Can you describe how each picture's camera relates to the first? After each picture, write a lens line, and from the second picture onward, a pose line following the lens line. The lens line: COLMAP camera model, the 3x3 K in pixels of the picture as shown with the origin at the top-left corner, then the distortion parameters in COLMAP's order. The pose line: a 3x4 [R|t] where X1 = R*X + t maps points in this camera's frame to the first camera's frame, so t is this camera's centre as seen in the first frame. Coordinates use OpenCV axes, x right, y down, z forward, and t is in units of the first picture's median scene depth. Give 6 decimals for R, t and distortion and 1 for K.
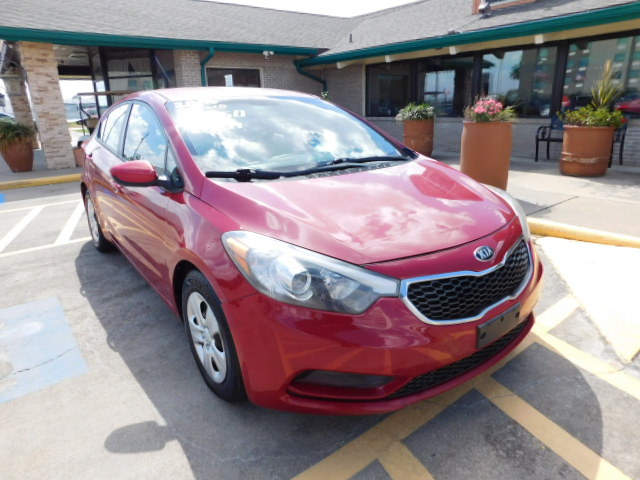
lens RADIAL K [[423.6, 0, 319.8], [0, 423.6, 238.6], [0, 0, 1]] dist [-0.070651, 0.052470]
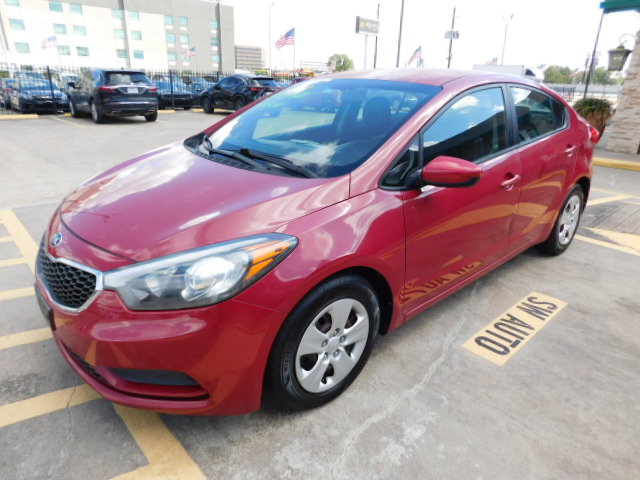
lens RADIAL K [[423.6, 0, 326.2], [0, 423.6, 240.3], [0, 0, 1]] dist [-0.070651, 0.052470]
pose [[0.081386, 0.385238, -0.919221, 0.931029], [-0.327079, 0.881528, 0.340482, -0.354277], [0.941486, 0.272947, 0.197747, 0.953675]]
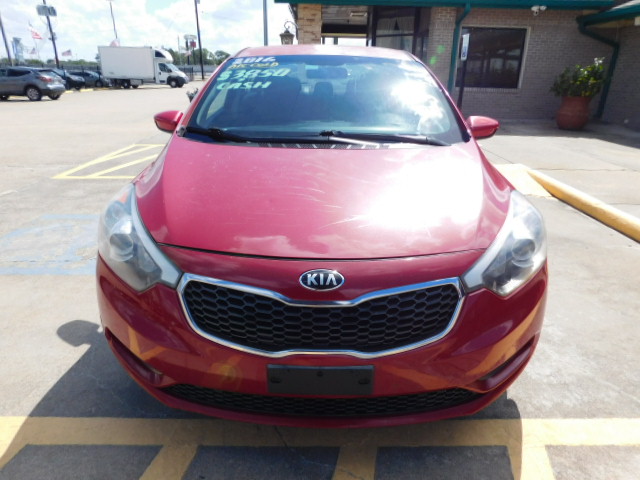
lens RADIAL K [[423.6, 0, 320.2], [0, 423.6, 240.0], [0, 0, 1]] dist [-0.070651, 0.052470]
pose [[0.788575, 0.266652, -0.554117, 0.518788], [-0.219190, 0.963791, 0.151862, -0.094227], [0.574547, 0.001703, 0.818470, 0.268813]]
